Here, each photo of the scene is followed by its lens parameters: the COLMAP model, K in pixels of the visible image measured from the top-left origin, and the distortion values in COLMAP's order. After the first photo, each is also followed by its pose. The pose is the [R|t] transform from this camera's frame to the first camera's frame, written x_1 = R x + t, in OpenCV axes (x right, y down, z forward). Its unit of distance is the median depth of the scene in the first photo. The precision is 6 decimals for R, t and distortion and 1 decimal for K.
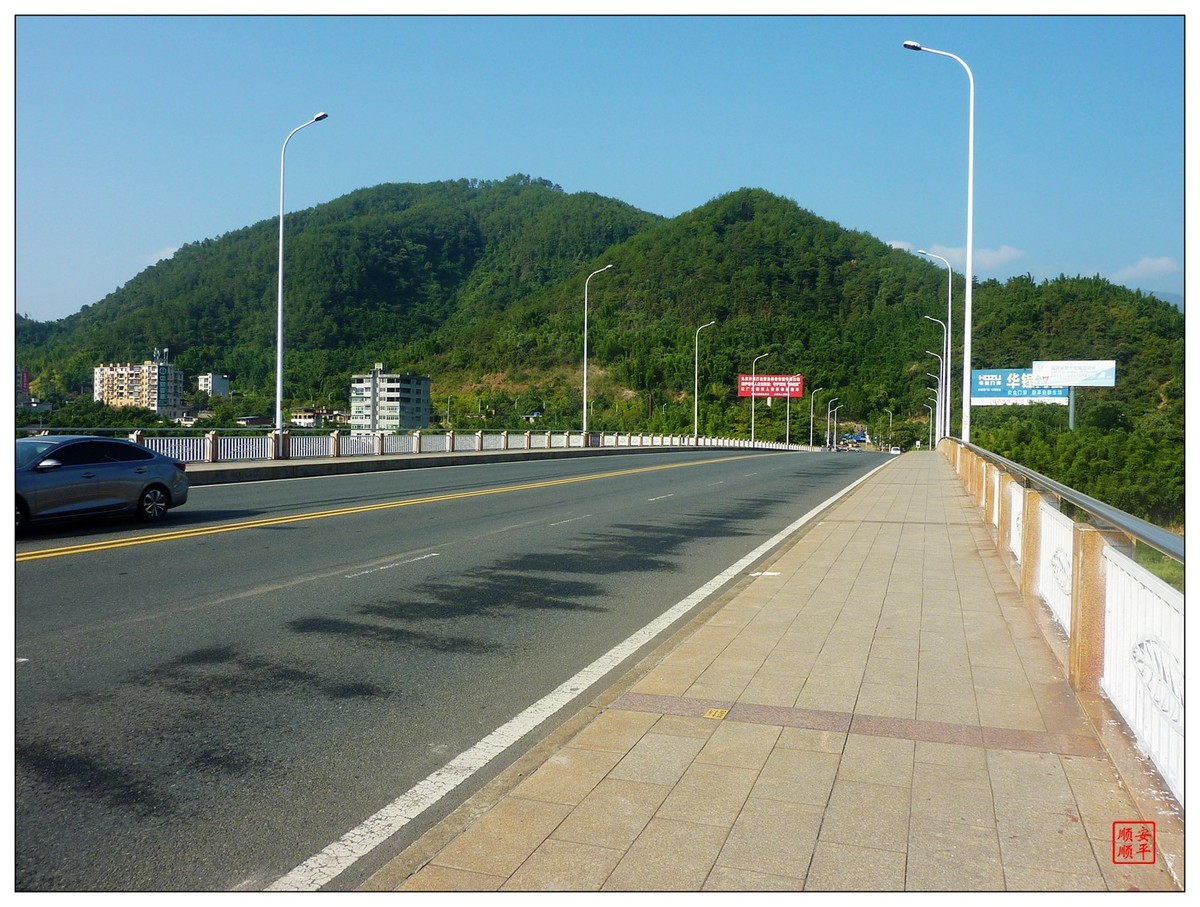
lens RADIAL K [[905.3, 0, 590.7], [0, 905.3, 438.3], [0, 0, 1]] dist [-0.015887, -0.018311]
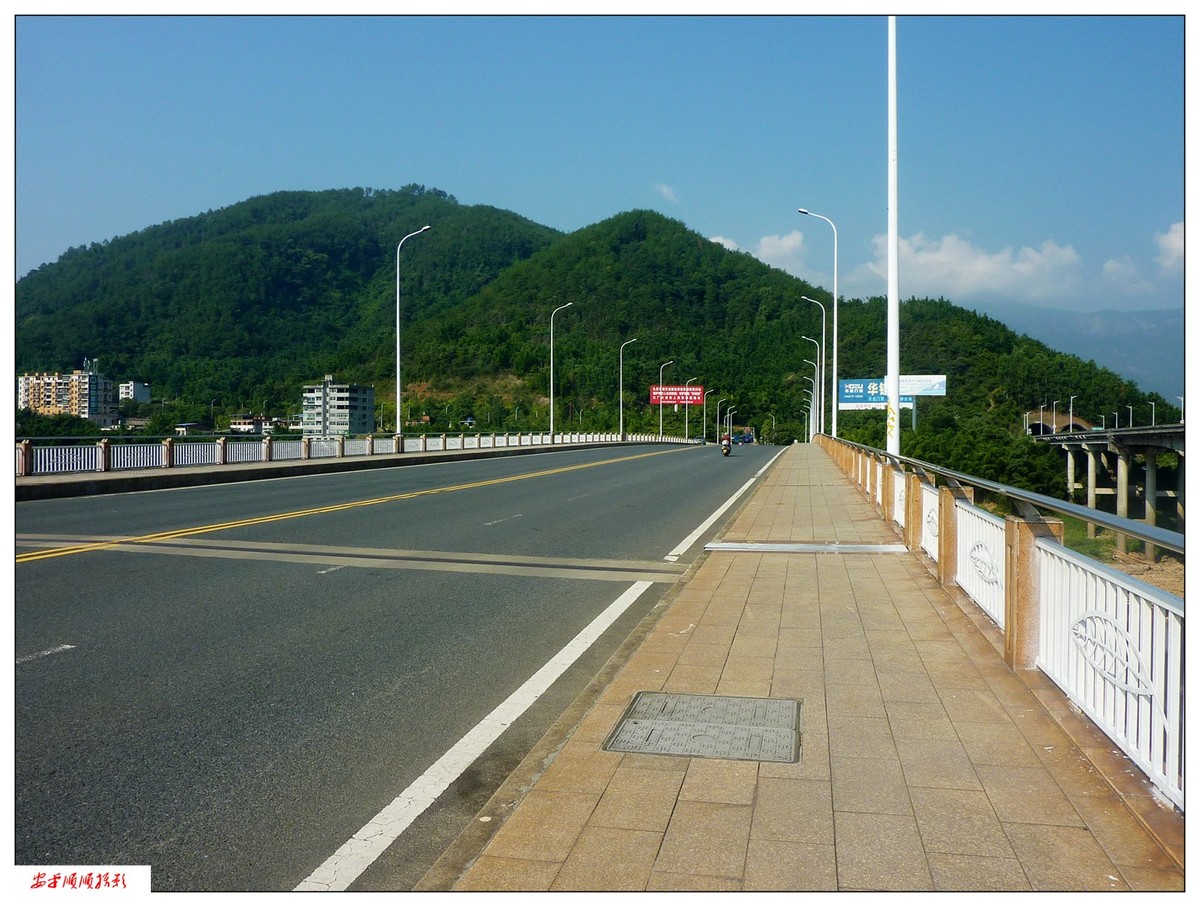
lens RADIAL K [[918.4, 0, 587.3], [0, 918.4, 444.3], [0, 0, 1]] dist [-0.008869, -0.033775]
pose [[0.991491, -0.009572, 0.129826, -0.044062], [0.009314, 0.999953, 0.002593, 0.001661], [-0.129845, -0.001362, 0.991533, -0.107256]]
